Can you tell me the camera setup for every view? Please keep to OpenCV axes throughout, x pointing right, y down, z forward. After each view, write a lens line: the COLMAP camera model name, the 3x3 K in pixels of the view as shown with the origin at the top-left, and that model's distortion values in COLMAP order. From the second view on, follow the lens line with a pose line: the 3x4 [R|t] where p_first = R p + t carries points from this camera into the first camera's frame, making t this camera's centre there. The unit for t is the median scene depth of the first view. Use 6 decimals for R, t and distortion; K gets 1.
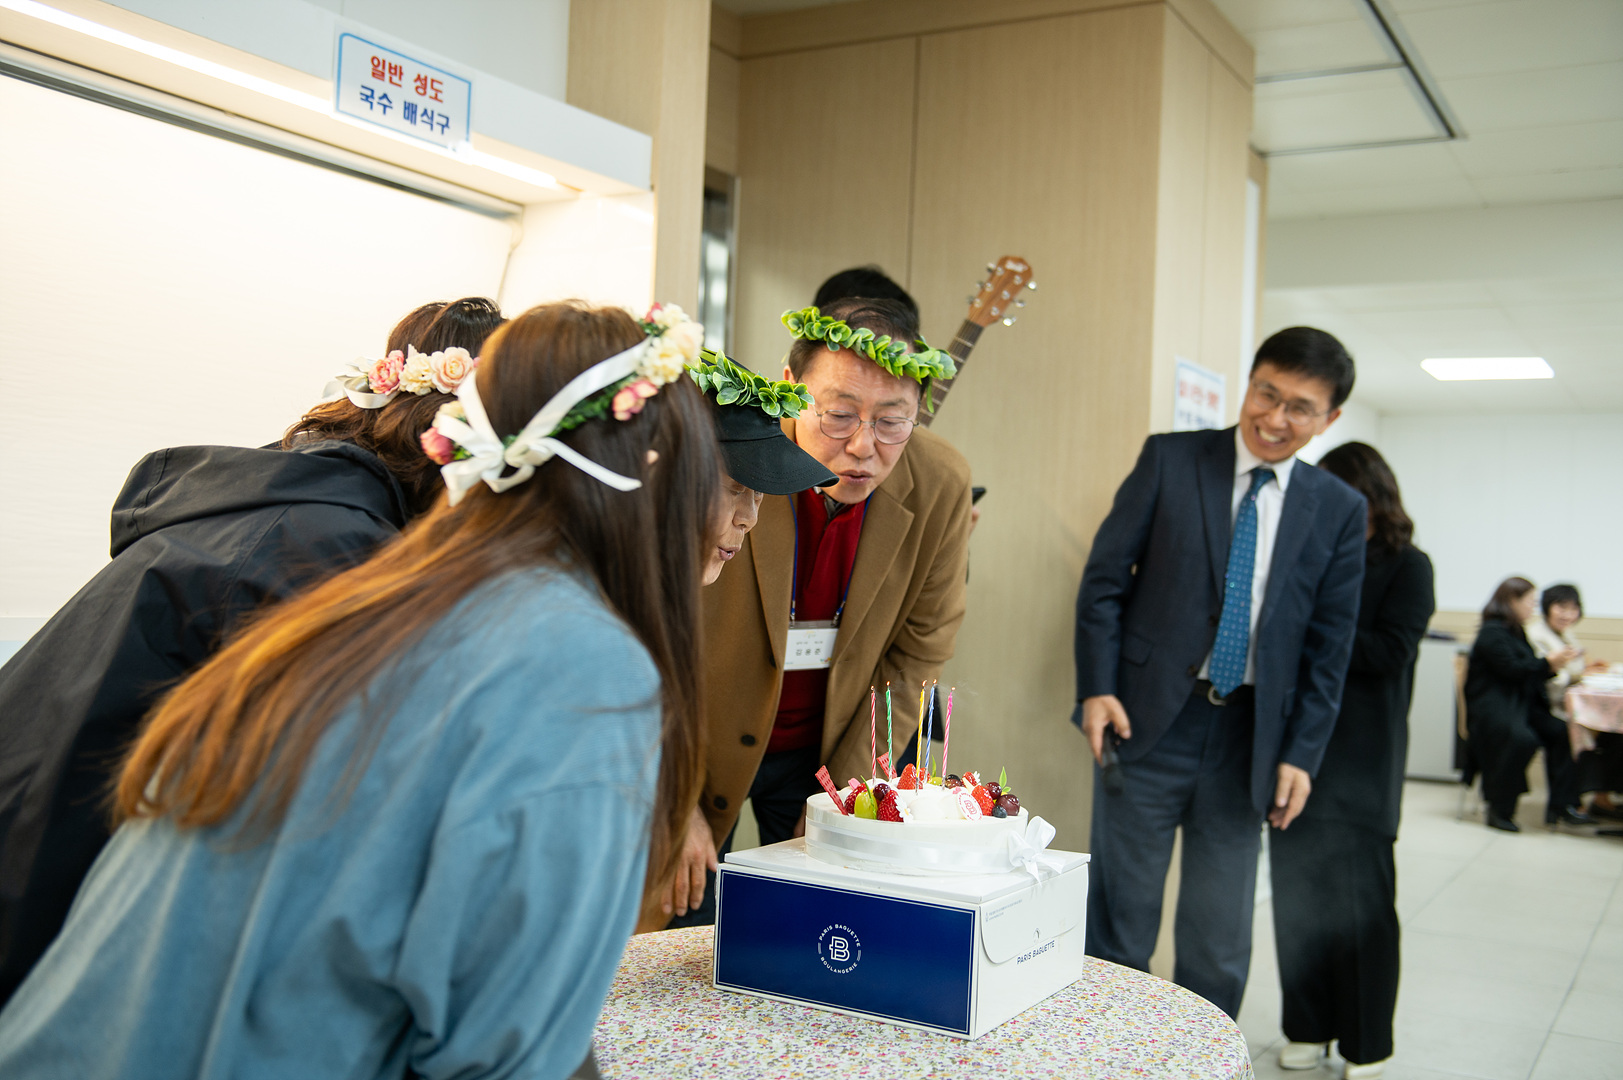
lens RADIAL K [[1658.5, 0, 815.8], [0, 1658.5, 525.0], [0, 0, 1]] dist [-0.026516, 0.000000]
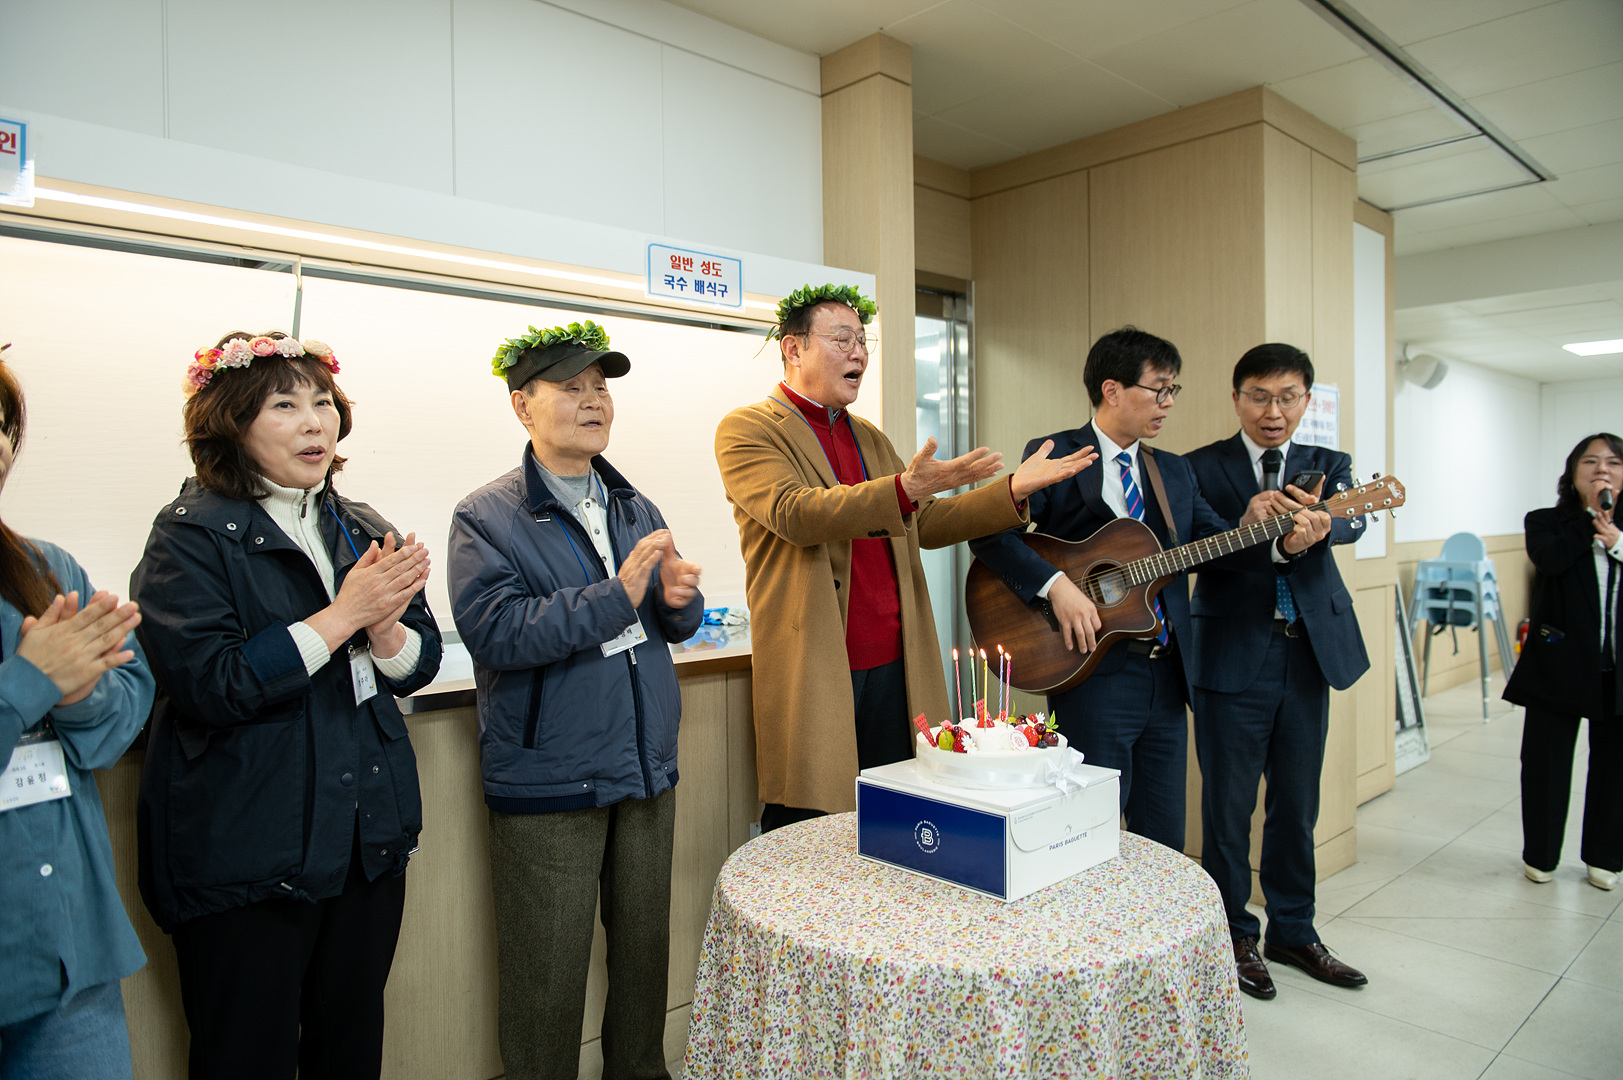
lens RADIAL K [[1109.1, 0, 808.5], [0, 1109.1, 531.7], [0, 0, 1]] dist [0.003270, -0.010111]
pose [[0.957683, -0.049964, -0.283457, 0.144025], [0.059564, 0.997903, 0.025346, -0.037283], [0.281596, -0.041157, 0.958650, 0.004881]]
